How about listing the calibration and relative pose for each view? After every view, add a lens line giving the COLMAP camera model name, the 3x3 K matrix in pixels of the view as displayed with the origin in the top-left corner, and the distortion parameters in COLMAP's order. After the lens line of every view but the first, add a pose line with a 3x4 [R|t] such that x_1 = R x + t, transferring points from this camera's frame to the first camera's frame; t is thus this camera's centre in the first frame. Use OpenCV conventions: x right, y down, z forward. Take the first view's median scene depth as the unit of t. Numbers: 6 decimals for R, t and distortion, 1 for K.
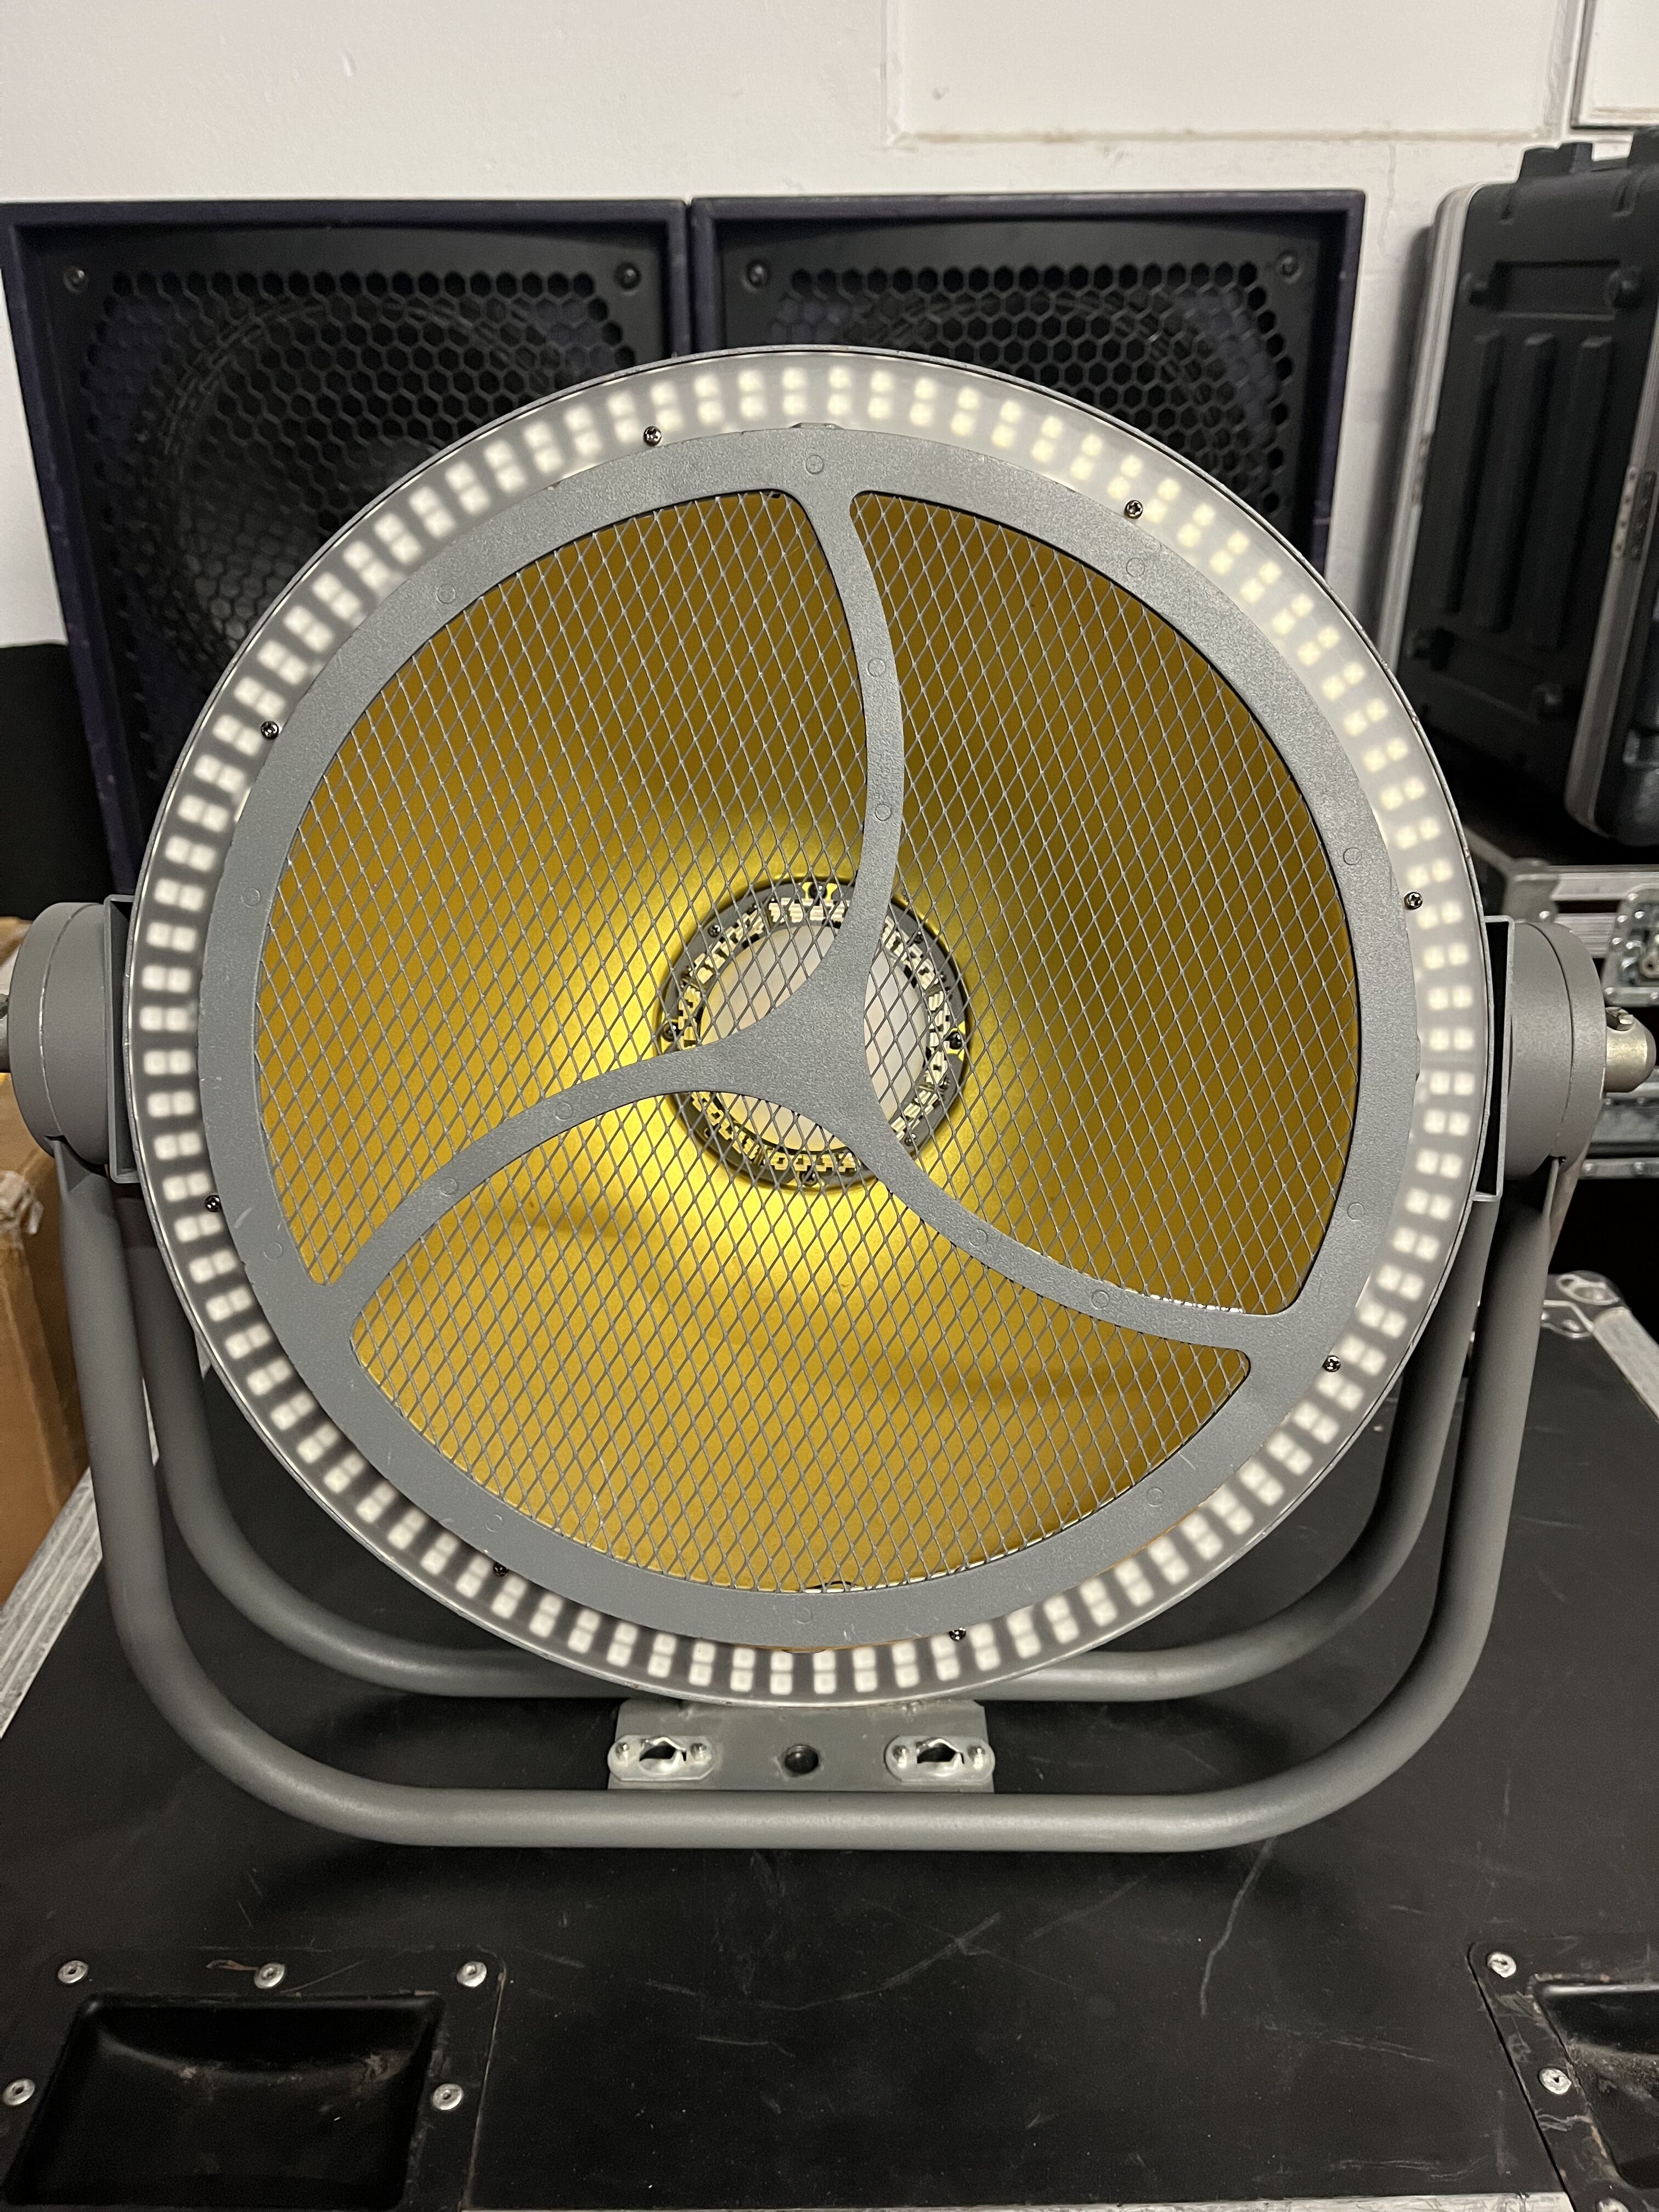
lens RADIAL K [[1699.6, 0, 833.8], [0, 1699.6, 1114.8], [0, 0, 1]] dist [0.081955, -0.116108]
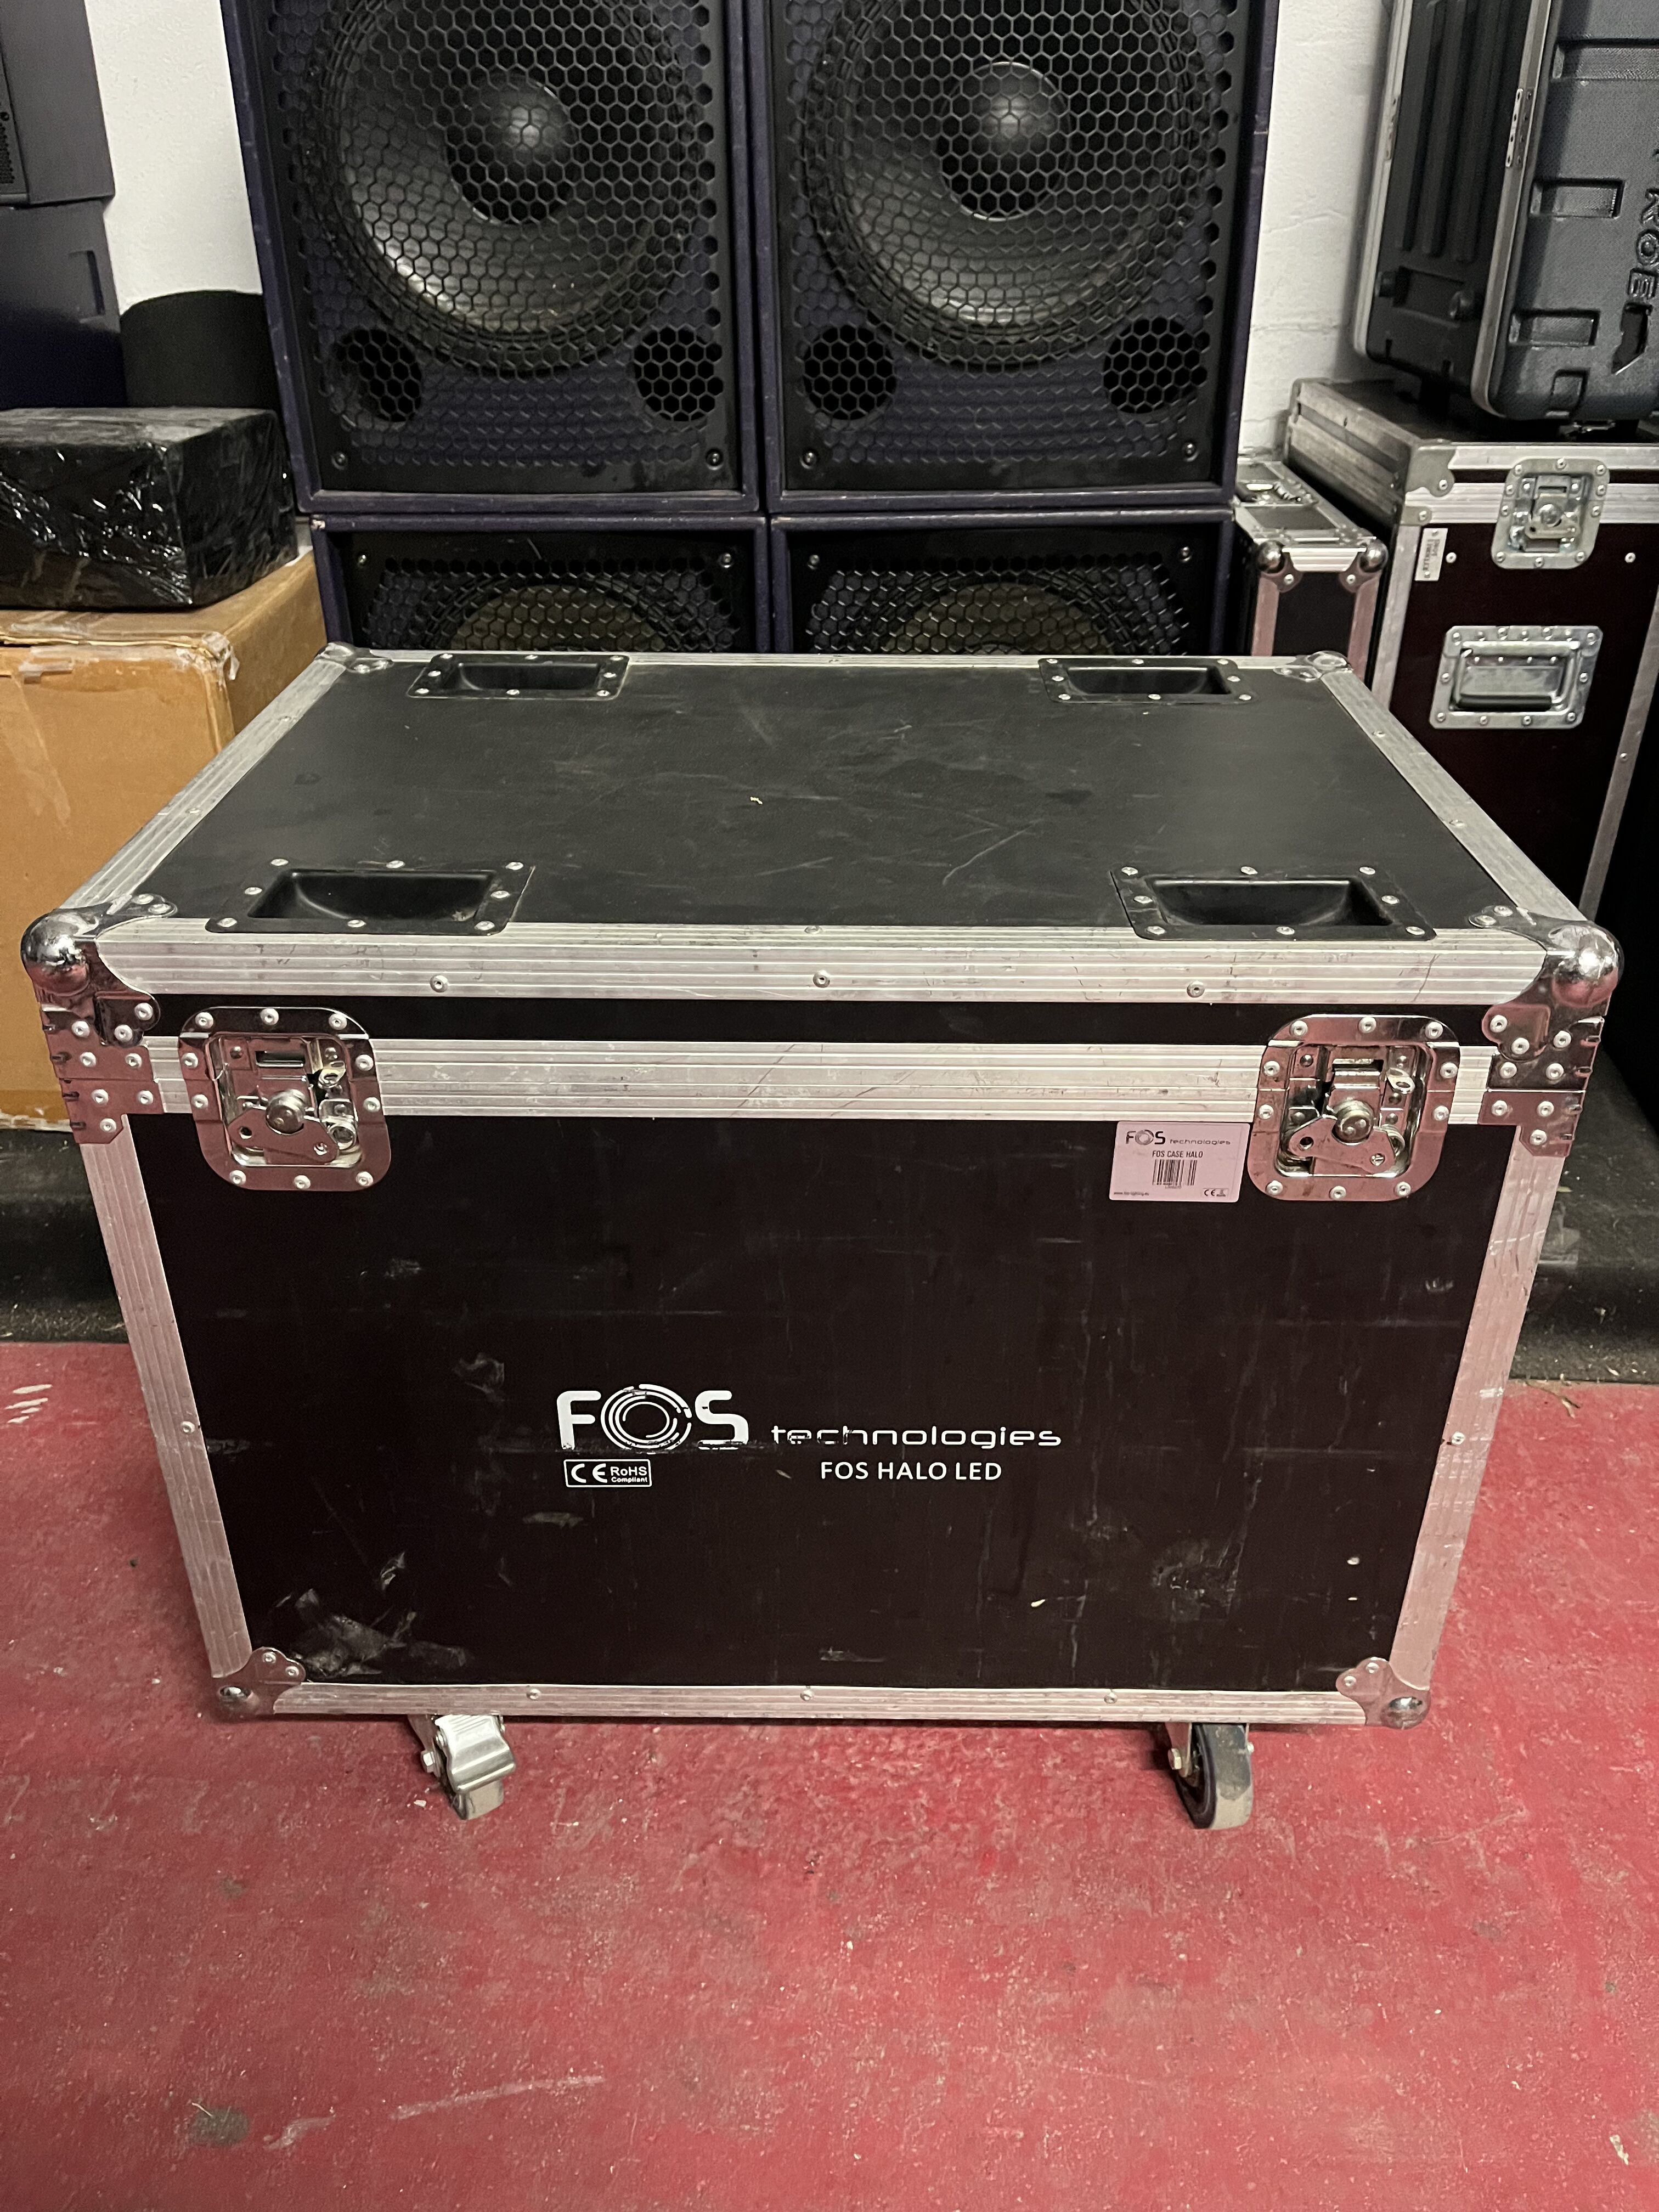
lens RADIAL K [[1699.6, 0, 834.7], [0, 1699.6, 1104.7], [0, 0, 1]] dist [0.081955, -0.116108]
pose [[0.996960, 0.032370, -0.070879, 0.191957], [-0.027193, 0.996974, 0.072828, 0.528693], [0.073022, -0.070680, 0.994823, -0.575448]]
